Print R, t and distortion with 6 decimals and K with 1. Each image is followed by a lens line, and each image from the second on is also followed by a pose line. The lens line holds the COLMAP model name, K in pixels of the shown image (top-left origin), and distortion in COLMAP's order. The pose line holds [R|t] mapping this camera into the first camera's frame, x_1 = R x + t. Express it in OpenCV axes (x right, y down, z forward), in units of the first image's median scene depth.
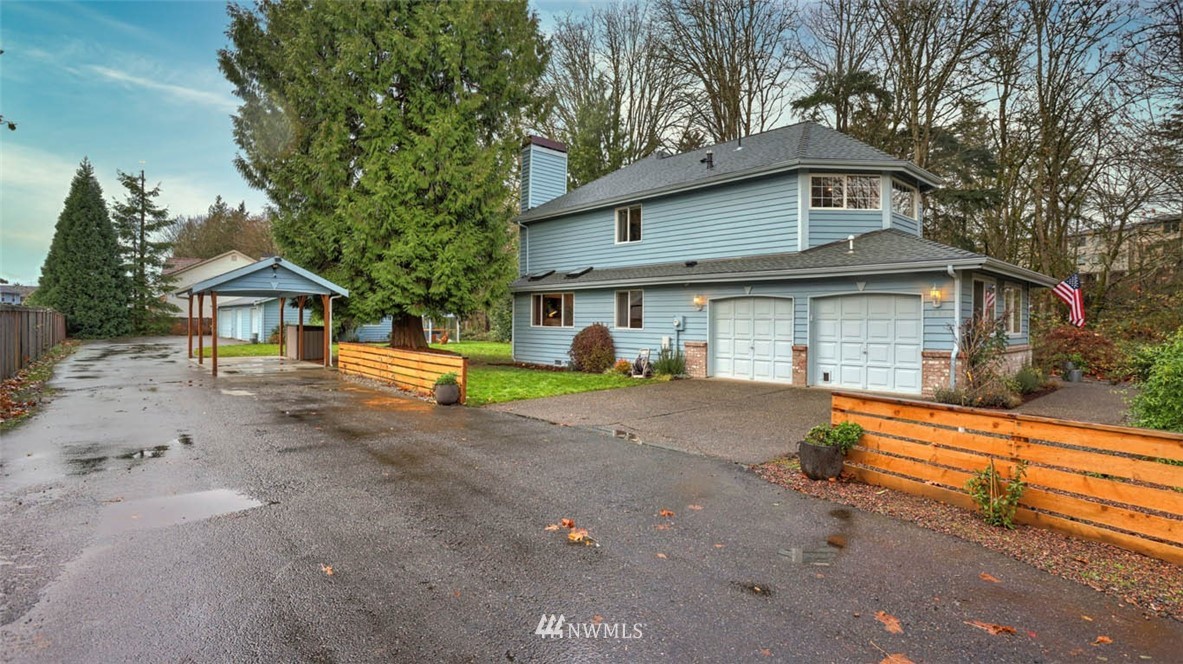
lens RADIAL K [[561.6, 0, 603.9], [0, 561.6, 334.2], [0, 0, 1]] dist [-0.015276, 0.003013]
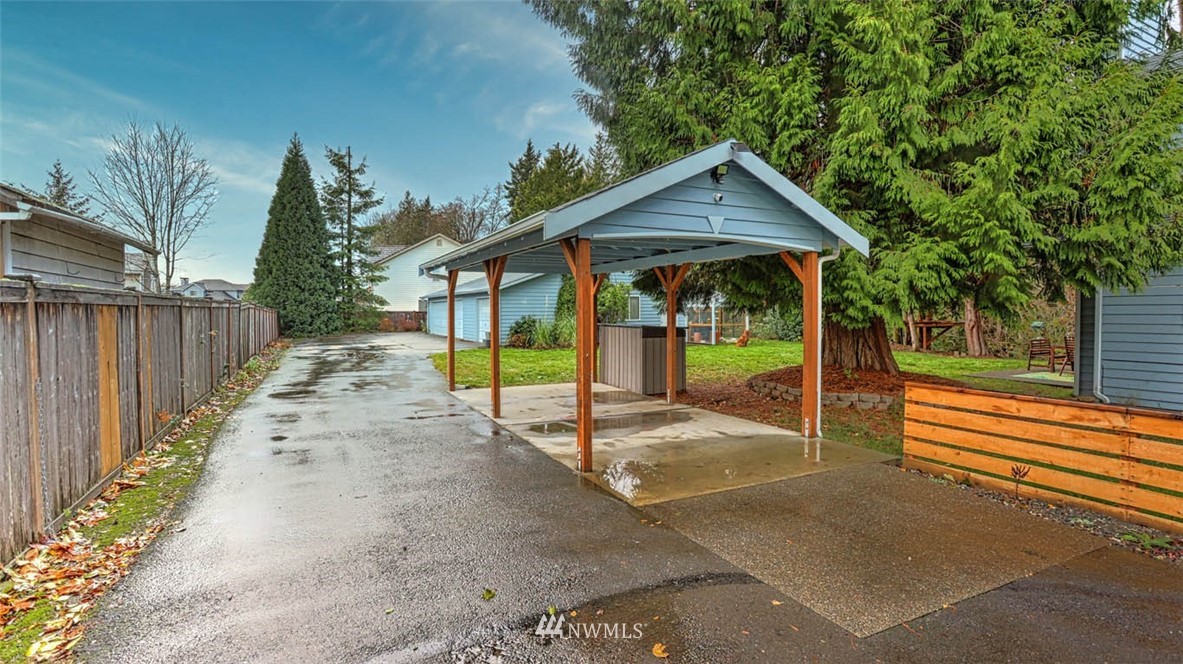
lens RADIAL K [[561.6, 0, 582.5], [0, 561.6, 327.8], [0, 0, 1]] dist [-0.015276, 0.003013]
pose [[0.959264, -0.005808, -0.282452, -0.228874], [0.007577, 0.999958, 0.005171, -0.006923], [0.282411, -0.007101, 0.959267, 0.254992]]
